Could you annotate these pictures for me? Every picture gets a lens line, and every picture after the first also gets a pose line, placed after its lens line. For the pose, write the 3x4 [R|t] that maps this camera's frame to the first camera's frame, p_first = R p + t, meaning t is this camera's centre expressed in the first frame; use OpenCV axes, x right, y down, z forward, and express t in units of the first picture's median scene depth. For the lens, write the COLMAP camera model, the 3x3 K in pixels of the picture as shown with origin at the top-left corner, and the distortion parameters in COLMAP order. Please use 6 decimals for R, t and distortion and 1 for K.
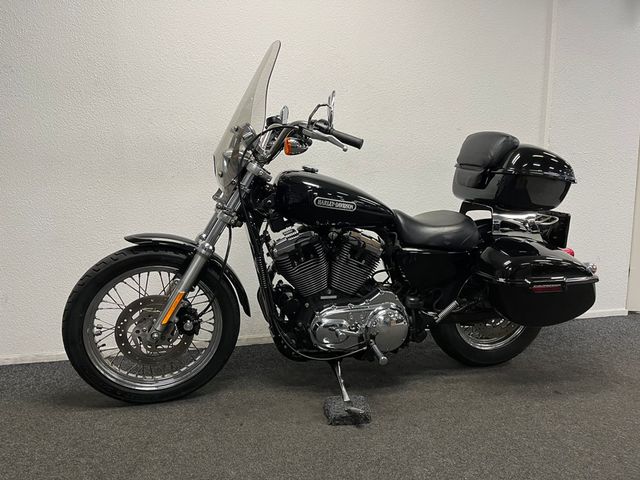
lens RADIAL K [[487.6, 0, 318.4], [0, 487.6, 237.9], [0, 0, 1]] dist [0.055724, -0.078469]
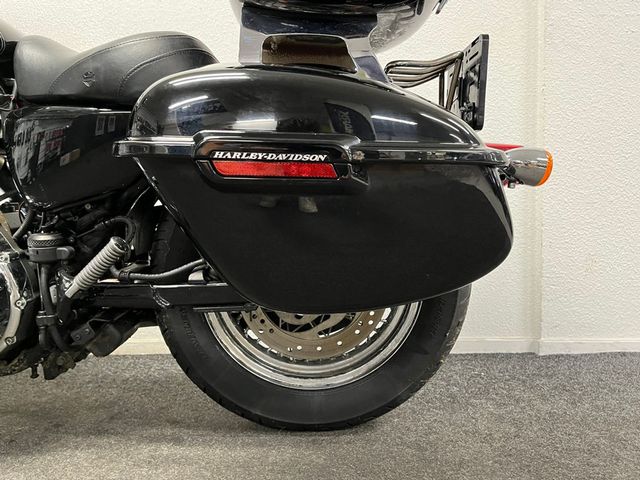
lens RADIAL K [[487.6, 0, 320.4], [0, 487.6, 235.4], [0, 0, 1]] dist [0.055724, -0.078469]
pose [[0.969497, -0.001011, -0.245100, 0.556640], [-0.024099, 0.994753, -0.099425, 0.170709], [0.243914, 0.102299, 0.964386, 0.723860]]
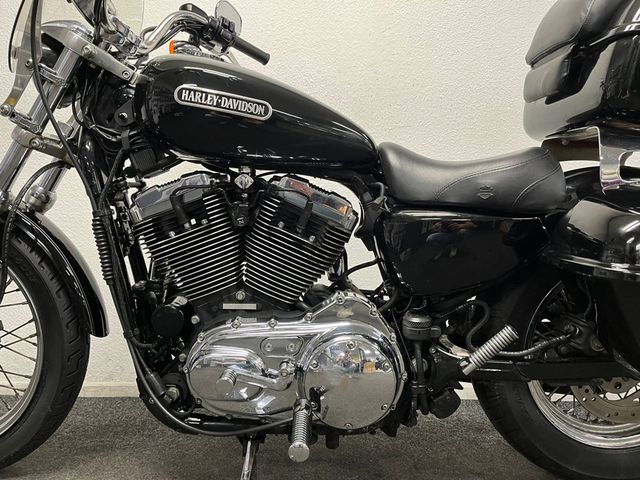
lens RADIAL K [[487.6, 0, 313.6], [0, 487.6, 237.2], [0, 0, 1]] dist [0.055724, -0.078469]
pose [[0.964210, -0.000932, -0.265137, 0.241468], [-0.033354, 0.991623, -0.124783, 0.117338], [0.263032, 0.129160, 0.956102, 0.552037]]
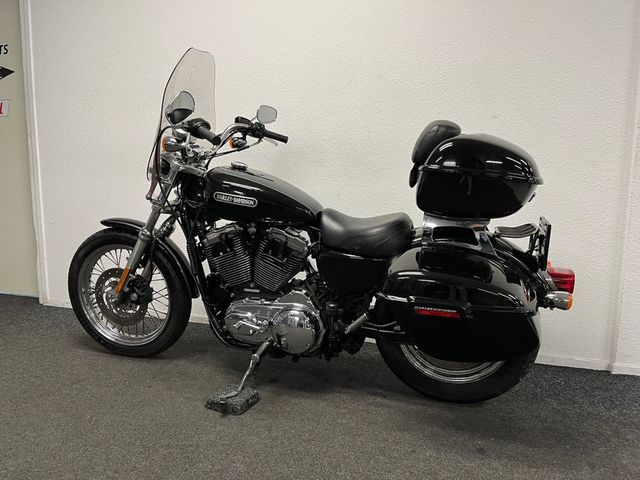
lens RADIAL K [[487.6, 0, 315.2], [0, 487.6, 241.4], [0, 0, 1]] dist [0.055724, -0.078469]
pose [[0.840936, 0.078973, -0.535341, 0.711537], [-0.074173, 0.996778, 0.030531, -0.023955], [0.536027, 0.014034, 0.844084, 0.210321]]
